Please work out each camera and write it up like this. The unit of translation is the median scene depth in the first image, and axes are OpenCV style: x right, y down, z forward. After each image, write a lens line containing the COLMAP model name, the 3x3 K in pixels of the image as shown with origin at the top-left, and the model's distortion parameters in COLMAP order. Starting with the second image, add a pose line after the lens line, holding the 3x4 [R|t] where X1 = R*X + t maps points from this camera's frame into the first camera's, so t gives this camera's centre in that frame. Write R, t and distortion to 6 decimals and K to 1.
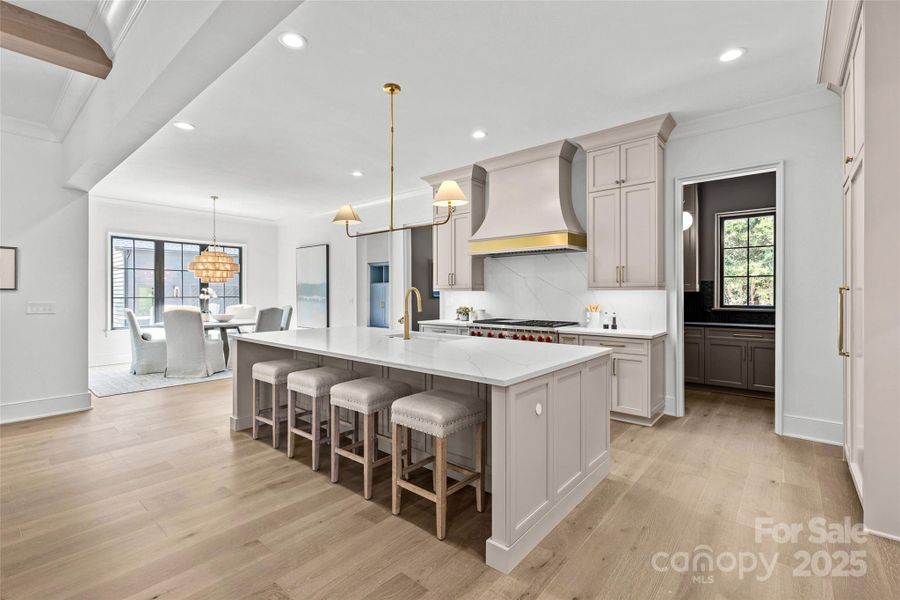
lens RADIAL K [[400.9, 0, 444.5], [0, 400.9, 300.8], [0, 0, 1]] dist [0.005454, 0.000139]
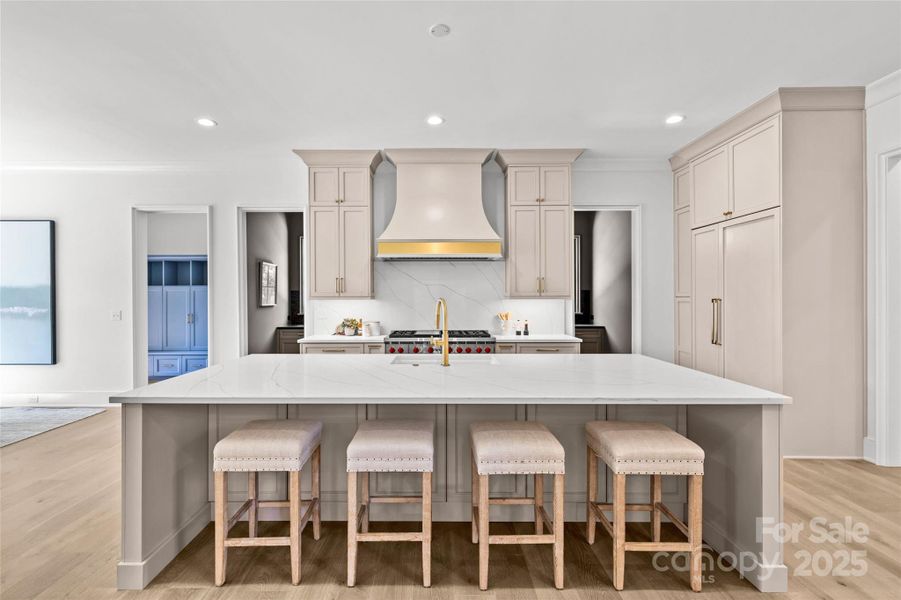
lens RADIAL K [[401.4, 0, 442.3], [0, 401.4, 304.2], [0, 0, 1]] dist [0.005454, 0.000139]
pose [[0.762627, -0.002302, 0.646834, -0.432570], [0.014109, 0.999815, -0.013077, -0.002208], [-0.646684, 0.019099, 0.762519, 0.313603]]
